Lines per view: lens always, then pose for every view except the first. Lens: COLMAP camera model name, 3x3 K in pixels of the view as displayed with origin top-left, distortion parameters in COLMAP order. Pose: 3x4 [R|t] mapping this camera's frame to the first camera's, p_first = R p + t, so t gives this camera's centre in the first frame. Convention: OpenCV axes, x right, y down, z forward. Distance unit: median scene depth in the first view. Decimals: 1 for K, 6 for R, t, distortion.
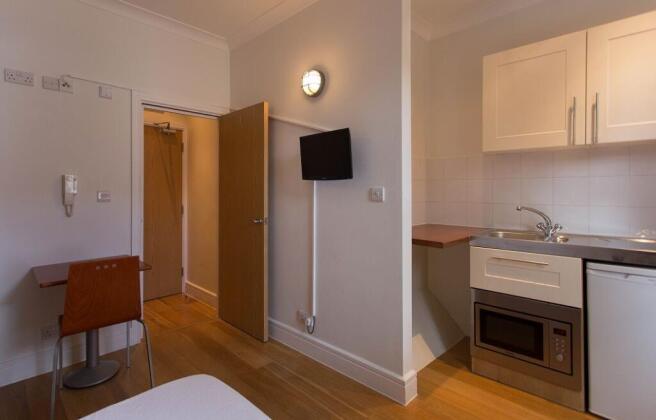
lens RADIAL K [[328.6, 0, 319.9], [0, 328.6, 186.3], [0, 0, 1]] dist [-0.003319, 0.000862]
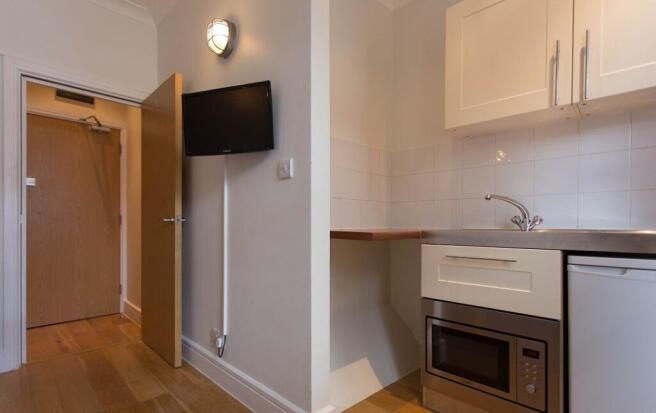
lens RADIAL K [[313.6, 0, 333.7], [0, 313.6, 227.5], [0, 0, 1]] dist [-0.001214, -0.000536]
pose [[0.999912, -0.005570, -0.012030, 0.263355], [0.005774, 0.999840, 0.016933, 0.130650], [0.011934, -0.017001, 0.999784, 0.264678]]
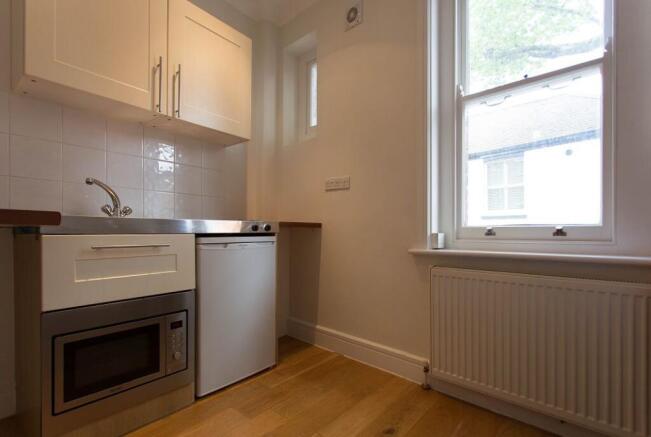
lens RADIAL K [[314.6, 0, 325.8], [0, 314.6, 224.4], [0, 0, 1]] dist [-0.000978, -0.000075]
pose [[-0.068345, 0.007725, 0.997632, -0.079550], [-0.016141, 0.999831, -0.008848, 0.163617], [-0.997531, -0.016707, -0.068208, 0.584868]]
